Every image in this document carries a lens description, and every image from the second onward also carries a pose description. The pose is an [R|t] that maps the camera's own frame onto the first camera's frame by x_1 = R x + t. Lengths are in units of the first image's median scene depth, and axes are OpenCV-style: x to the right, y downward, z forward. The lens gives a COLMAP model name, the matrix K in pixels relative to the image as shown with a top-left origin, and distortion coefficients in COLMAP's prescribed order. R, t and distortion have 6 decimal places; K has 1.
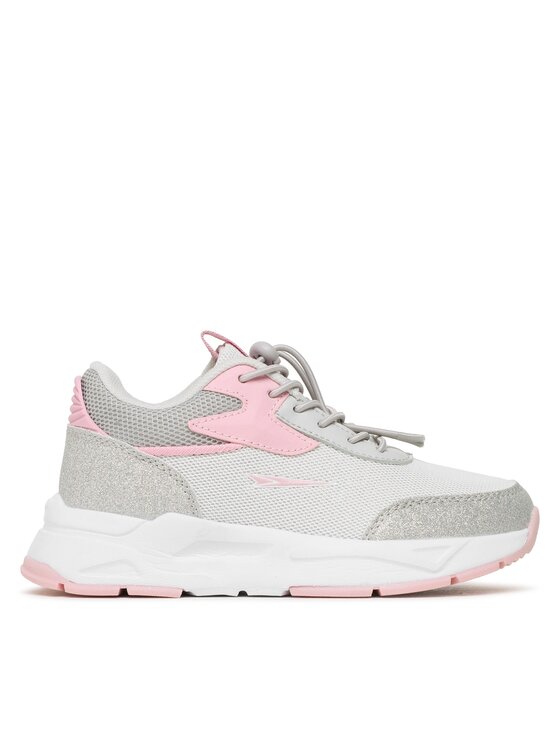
lens RADIAL K [[2349.7, 0, 280.1], [0, 2349.7, 373.2], [0, 0, 1]] dist [0.187978, 0.000000]
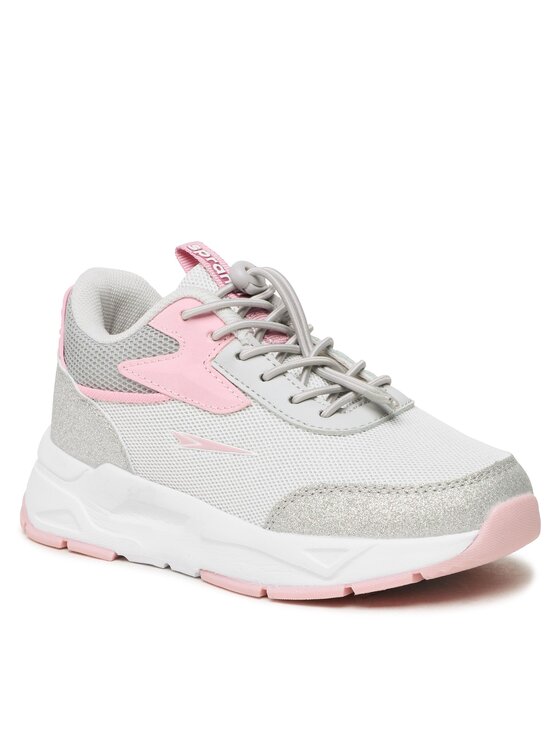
lens RADIAL K [[3539.5, 0, 280.0], [0, 3539.5, 373.0], [0, 0, 1]] dist [-0.263840, 0.000000]
pose [[0.678548, 0.130723, -0.722831, 0.938853], [0.073250, 0.967091, 0.243660, -0.287968], [0.730895, -0.218282, 0.646642, 0.201169]]
